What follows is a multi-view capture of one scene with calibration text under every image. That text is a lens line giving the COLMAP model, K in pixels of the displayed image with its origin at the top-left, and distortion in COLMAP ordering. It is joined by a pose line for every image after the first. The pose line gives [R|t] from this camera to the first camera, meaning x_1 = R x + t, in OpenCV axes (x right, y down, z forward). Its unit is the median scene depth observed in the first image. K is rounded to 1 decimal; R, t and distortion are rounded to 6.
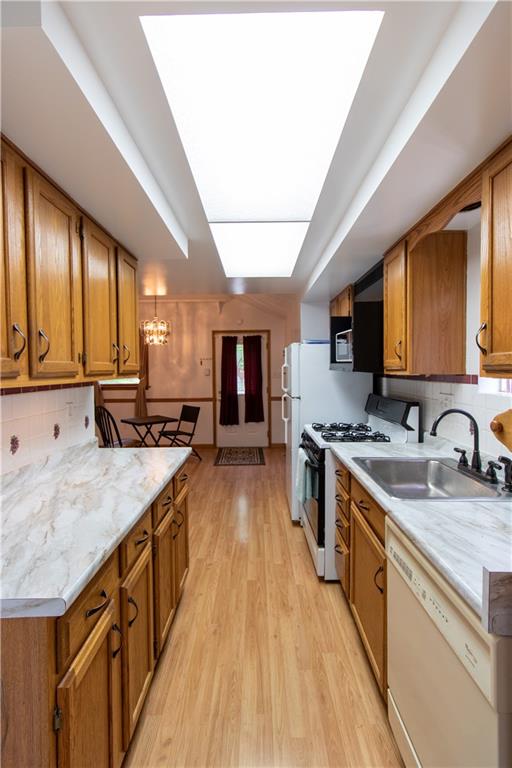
lens RADIAL K [[358.4, 0, 256.0], [0, 358.4, 384.0], [0, 0, 1]] dist [-0.002056, -0.000198]
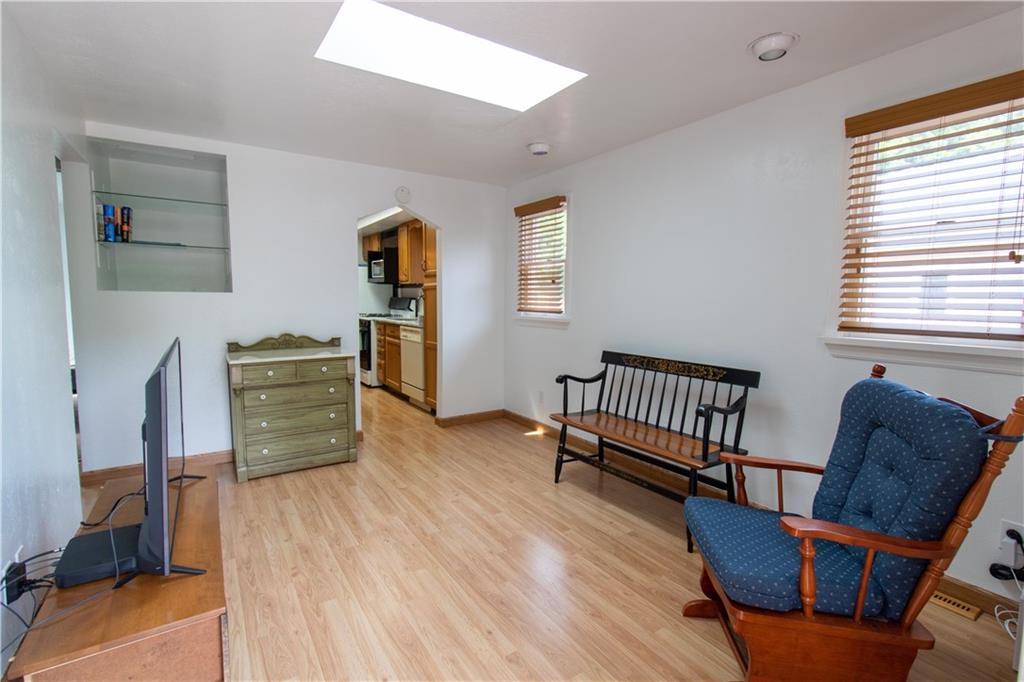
lens RADIAL K [[477.8, 0, 512.0], [0, 477.8, 341.0], [0, 0, 1]] dist [-0.002056, -0.000198]
pose [[0.839946, -0.031274, 0.541769, -0.312119], [0.006031, 0.998814, 0.048308, 0.091277], [-0.542637, -0.037309, 0.839138, -0.876543]]
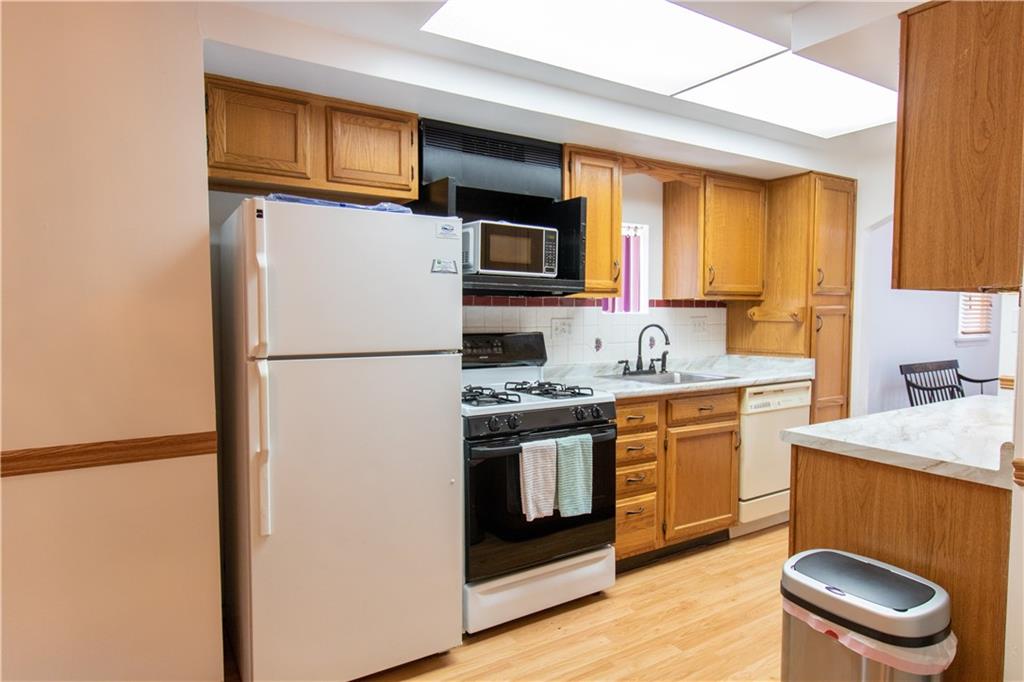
lens RADIAL K [[616.4, 0, 512.0], [0, 616.4, 341.0], [0, 0, 1]] dist [0.000710, 0.000703]
pose [[-0.544974, -0.030307, 0.837905, -0.413303], [0.039716, 0.997292, 0.061904, -0.011398], [-0.837512, 0.067014, -0.542295, 1.042496]]
